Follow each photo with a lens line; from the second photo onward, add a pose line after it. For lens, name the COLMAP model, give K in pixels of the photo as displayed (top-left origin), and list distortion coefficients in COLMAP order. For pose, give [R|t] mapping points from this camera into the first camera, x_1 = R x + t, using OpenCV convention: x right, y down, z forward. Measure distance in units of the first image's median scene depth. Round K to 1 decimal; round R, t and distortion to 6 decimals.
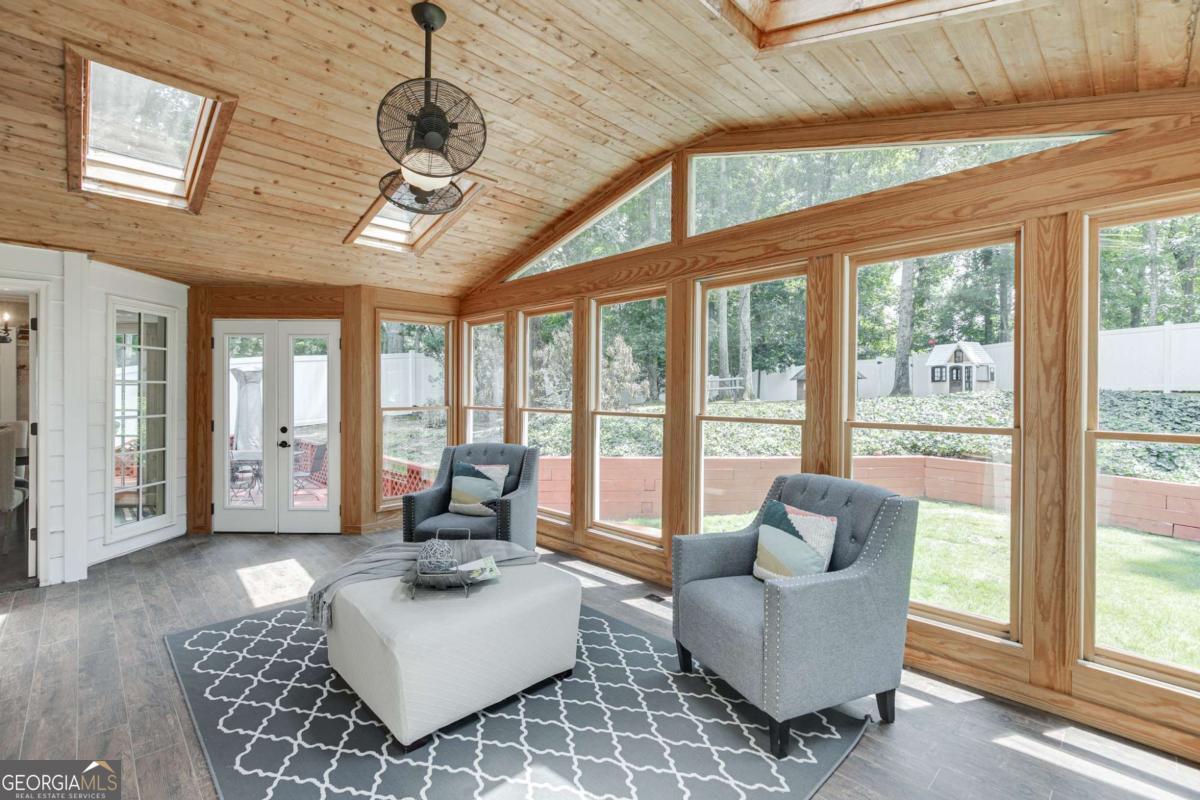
lens RADIAL K [[539.6, 0, 598.2], [0, 539.6, 397.4], [0, 0, 1]] dist [0.000927, -0.000116]
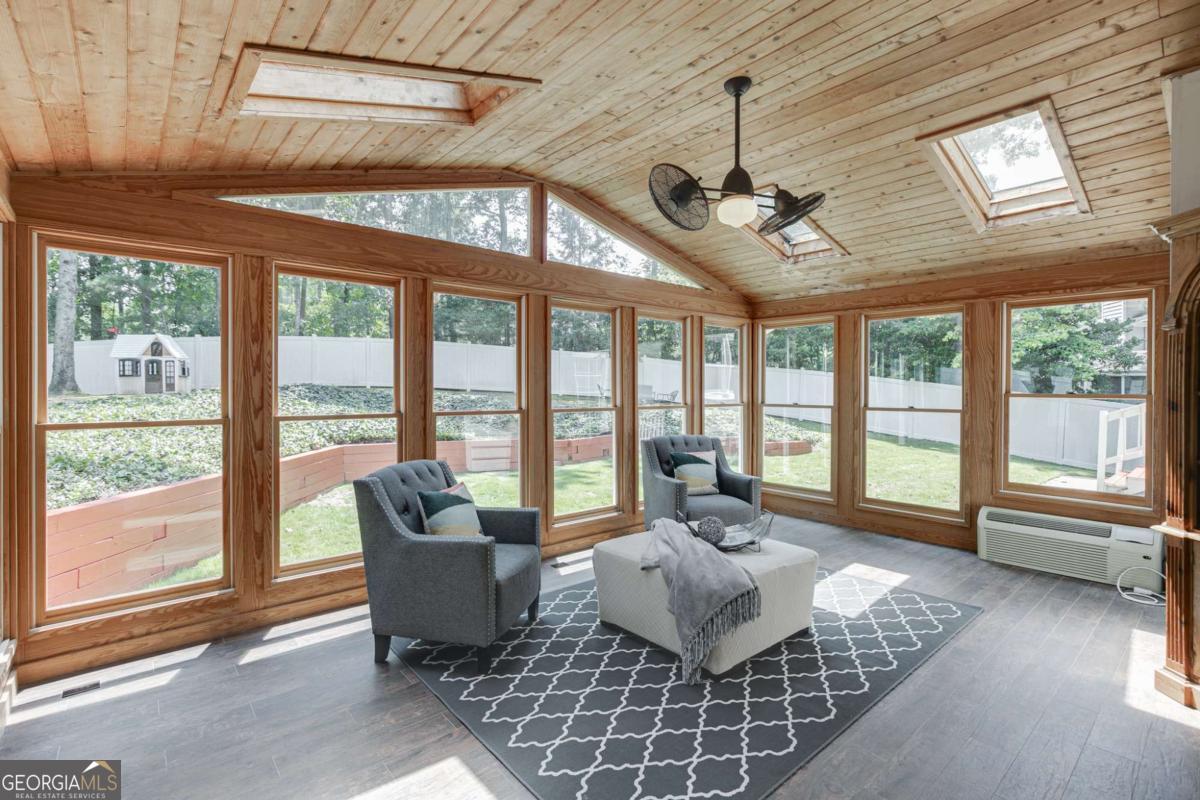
lens RADIAL K [[549.0, 0, 598.3], [0, 549.0, 397.5], [0, 0, 1]] dist [-0.003175, -0.000153]
pose [[0.057192, -0.010142, 0.998312, -0.536166], [0.001635, 0.999948, 0.010065, -0.003181], [-0.998362, 0.001057, 0.057205, 0.420859]]
